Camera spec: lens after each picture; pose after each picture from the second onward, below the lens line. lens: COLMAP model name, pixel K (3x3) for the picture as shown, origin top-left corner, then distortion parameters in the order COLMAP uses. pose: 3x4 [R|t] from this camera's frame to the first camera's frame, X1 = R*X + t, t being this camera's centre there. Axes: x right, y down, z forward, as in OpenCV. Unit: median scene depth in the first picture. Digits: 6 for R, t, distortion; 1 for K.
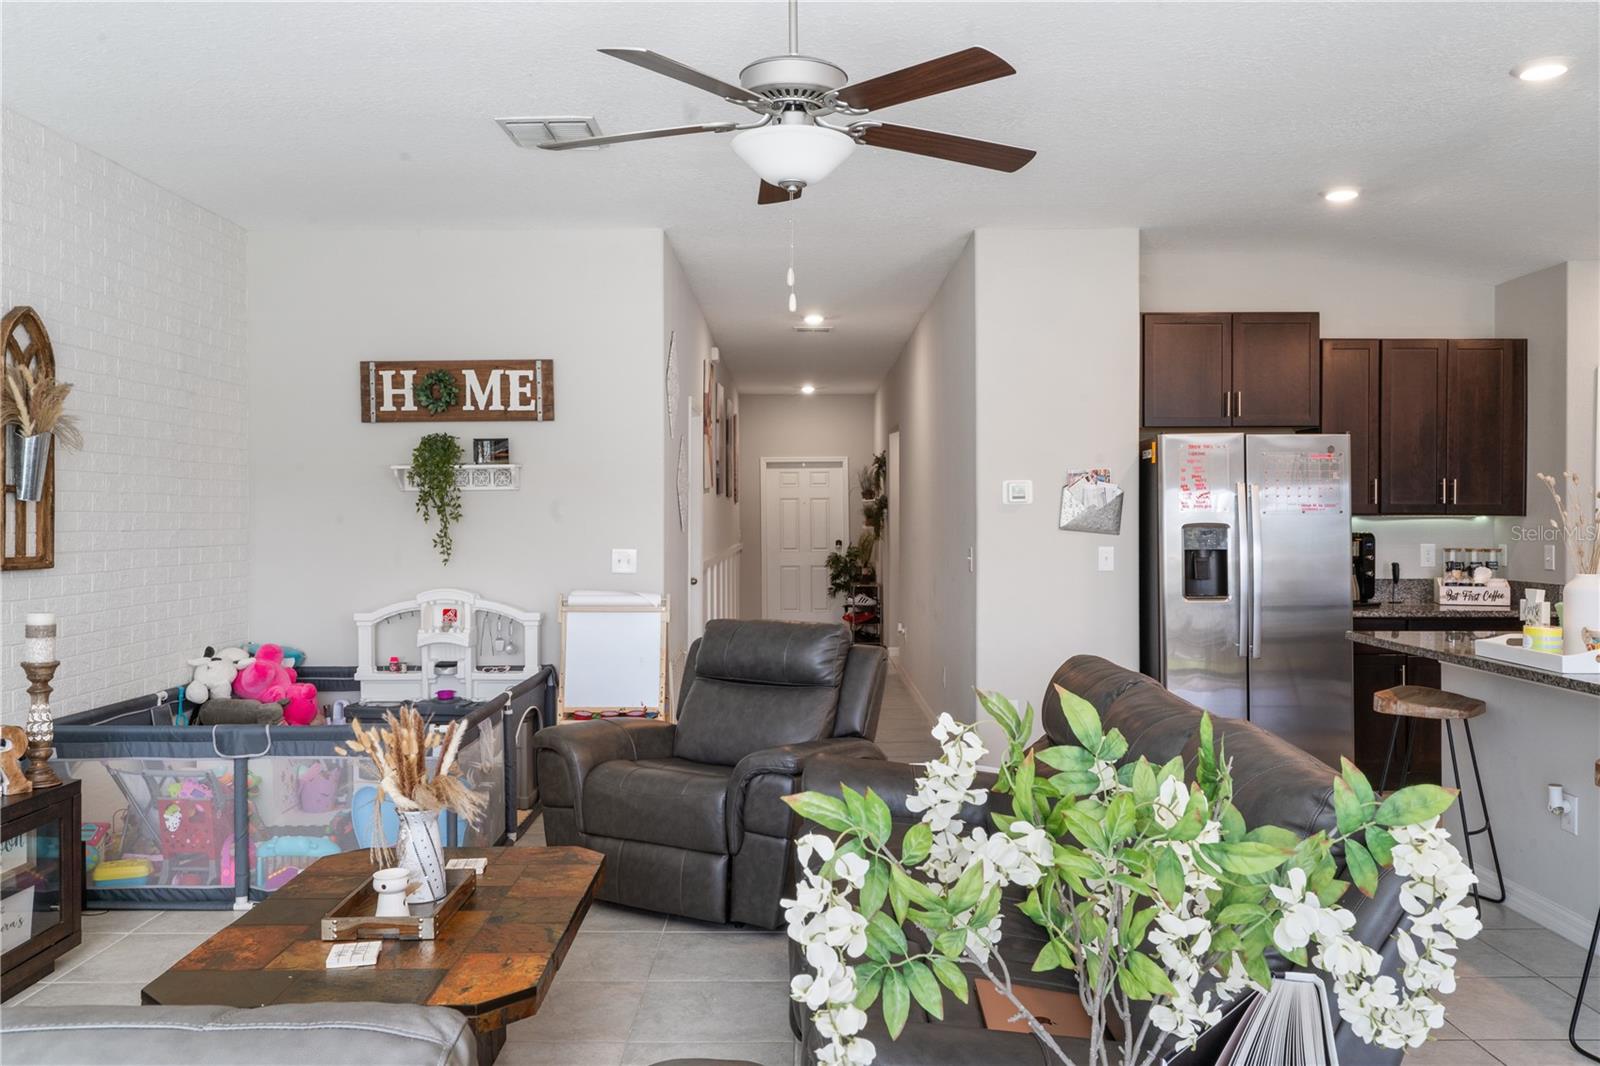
lens RADIAL K [[1277.2, 0, 800.0], [0, 1277.2, 533.0], [0, 0, 1]] dist [0.028108, -0.002963]
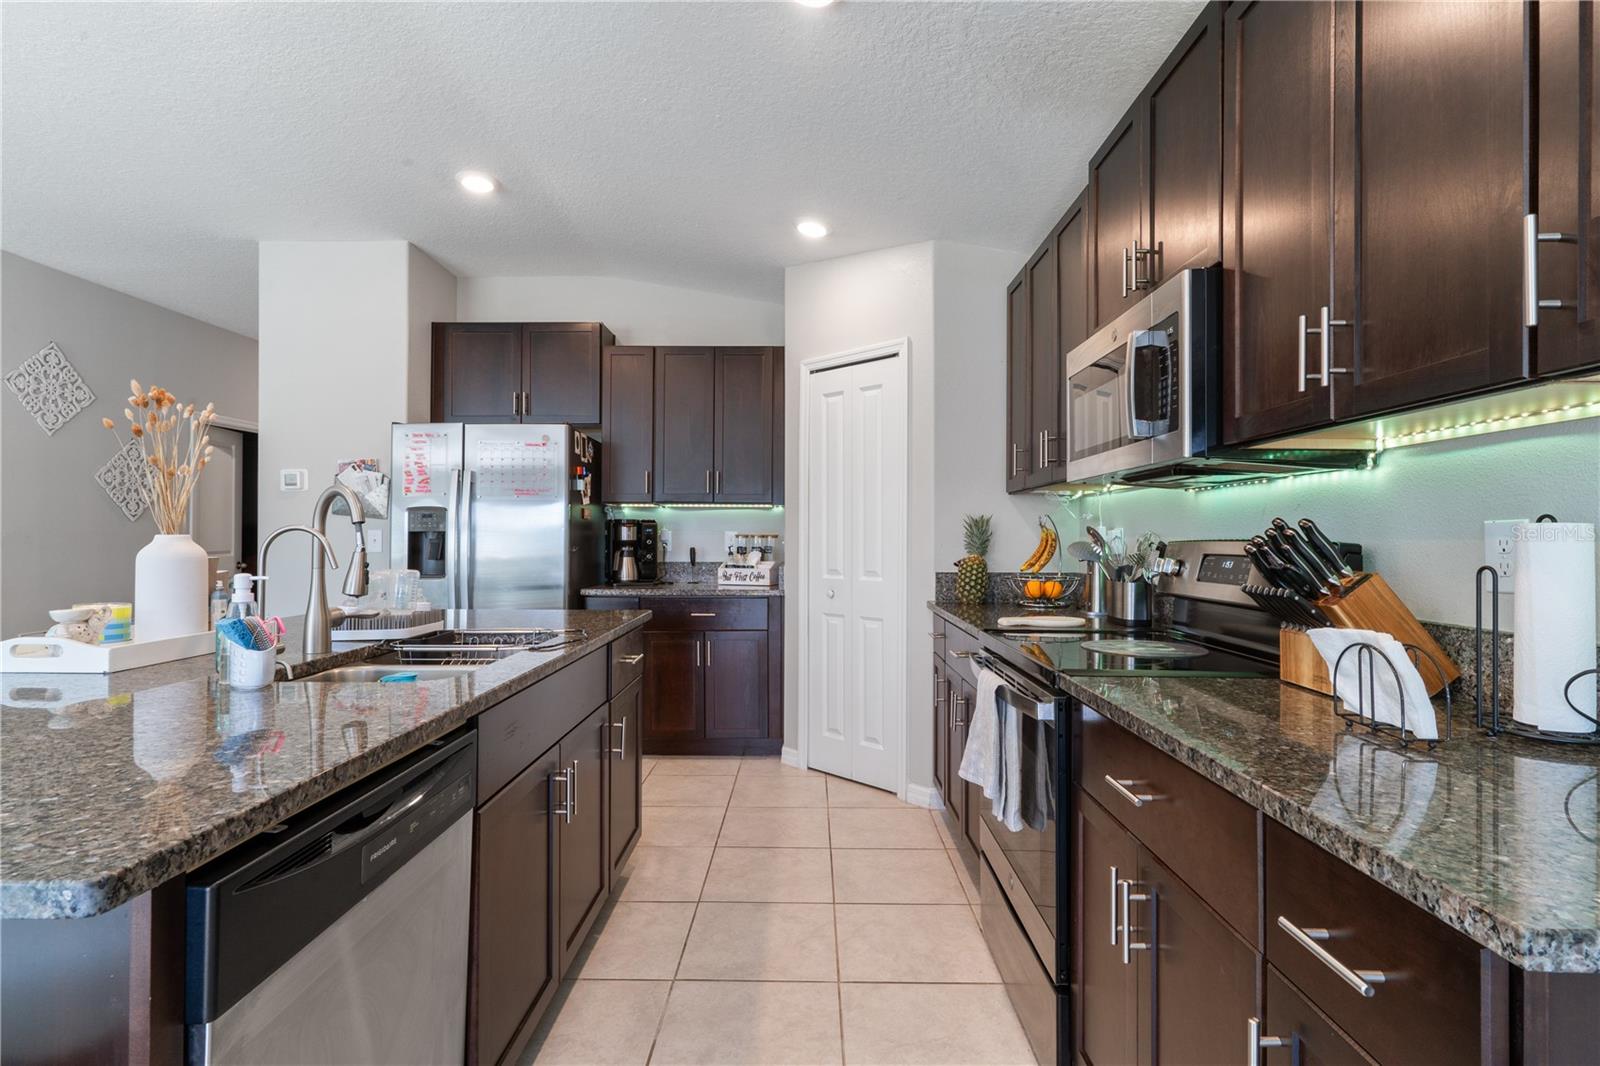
lens RADIAL K [[771.8, 0, 800.0], [0, 771.8, 533.0], [0, 0, 1]] dist [0.000651, 0.000164]
pose [[0.999943, 0.002089, -0.010468, 0.585004], [-0.002282, 0.999828, -0.018380, 0.023373], [0.010428, 0.018402, 0.999776, 0.332776]]
